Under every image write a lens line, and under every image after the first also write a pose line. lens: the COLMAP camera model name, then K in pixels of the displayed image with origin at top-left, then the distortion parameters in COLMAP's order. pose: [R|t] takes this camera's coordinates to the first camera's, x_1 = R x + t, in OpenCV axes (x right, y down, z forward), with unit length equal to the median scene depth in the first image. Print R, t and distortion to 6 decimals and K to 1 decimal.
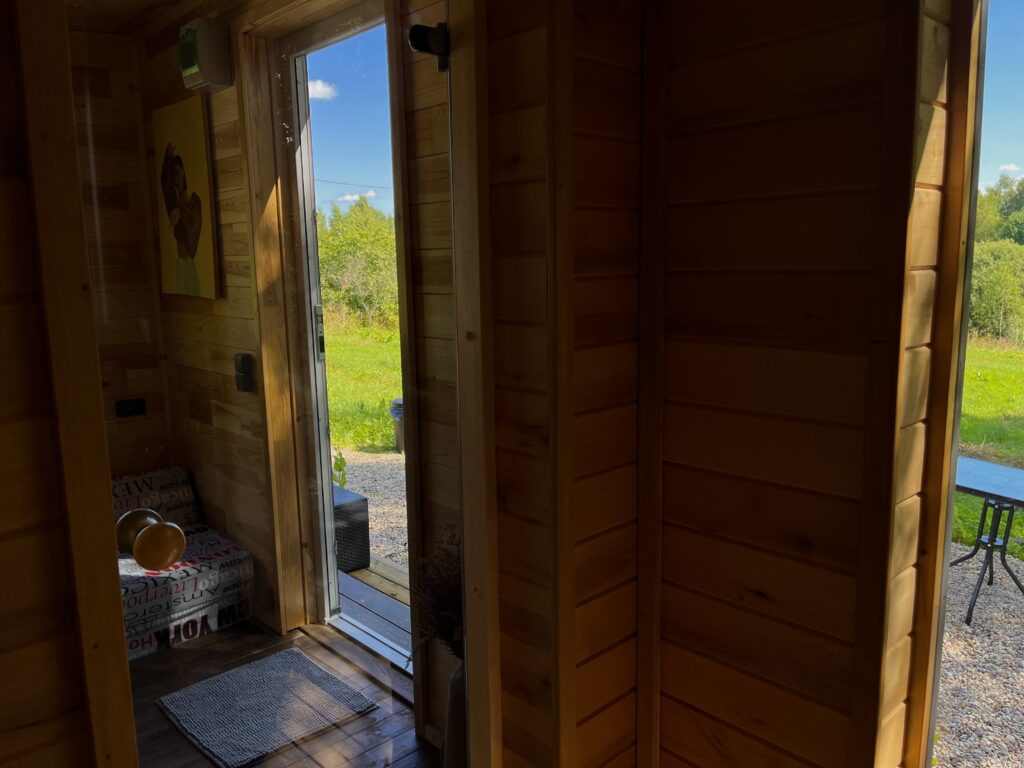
lens RADIAL K [[773.3, 0, 514.4], [0, 773.3, 388.4], [0, 0, 1]] dist [0.066573, -0.099956]
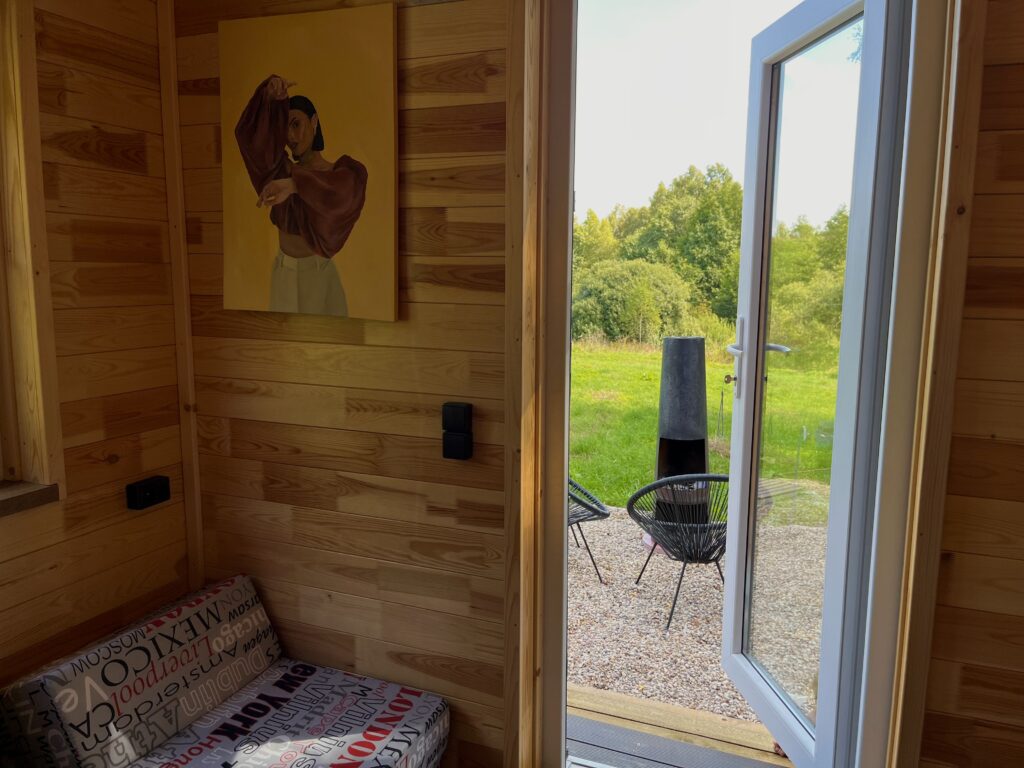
lens RADIAL K [[773.3, 0, 524.4], [0, 773.3, 386.0], [0, 0, 1]] dist [0.066573, -0.099956]
pose [[0.902084, -0.039048, 0.429791, -0.504920], [0.044530, 0.999004, -0.002701, -0.047175], [-0.429257, 0.021575, 0.902924, 0.322420]]
